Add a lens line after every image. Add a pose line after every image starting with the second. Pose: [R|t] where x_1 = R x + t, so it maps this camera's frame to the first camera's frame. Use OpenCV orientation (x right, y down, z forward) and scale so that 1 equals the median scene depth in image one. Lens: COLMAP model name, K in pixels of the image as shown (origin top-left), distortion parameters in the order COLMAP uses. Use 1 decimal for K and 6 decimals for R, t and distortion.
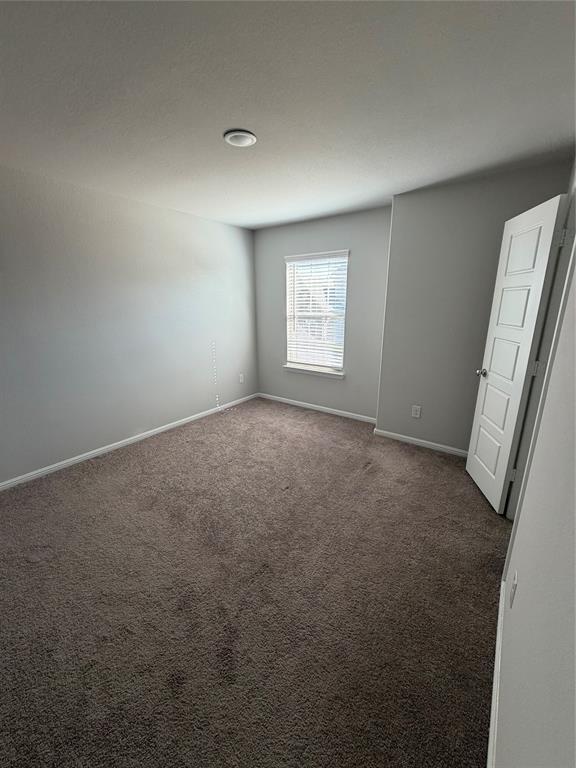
lens RADIAL K [[305.7, 0, 287.1], [0, 305.7, 376.8], [0, 0, 1]] dist [-0.000709, 0.000328]
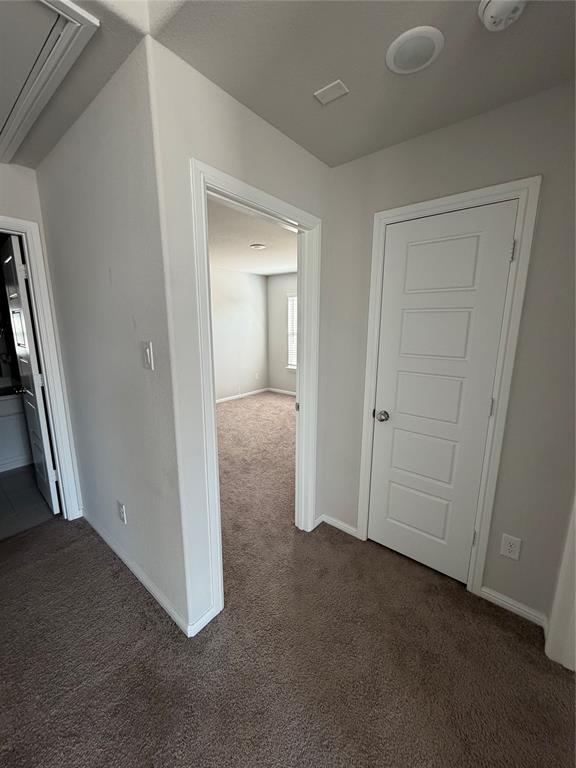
lens RADIAL K [[305.7, 0, 286.6], [0, 305.7, 384.6], [0, 0, 1]] dist [-0.000709, 0.000328]
pose [[0.998334, 0.018975, -0.054485, 0.082585], [-0.021433, 0.998762, -0.044891, 0.125605], [0.053565, 0.045984, 0.997505, -0.497082]]
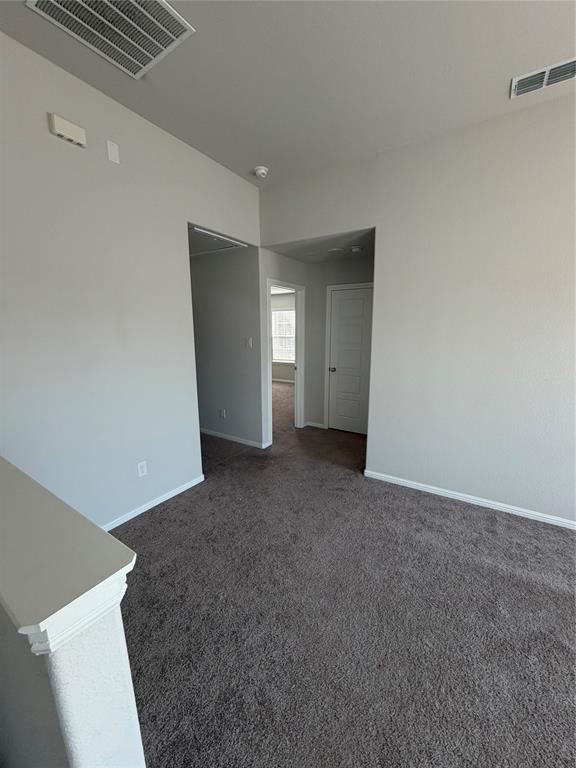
lens RADIAL K [[305.7, 0, 286.5], [0, 305.7, 386.3], [0, 0, 1]] dist [-0.000709, 0.000328]
pose [[0.998282, -0.007188, 0.058145, -0.032824], [0.010507, 0.998321, -0.056971, 0.276773], [-0.057638, 0.057484, 0.996681, -1.137422]]
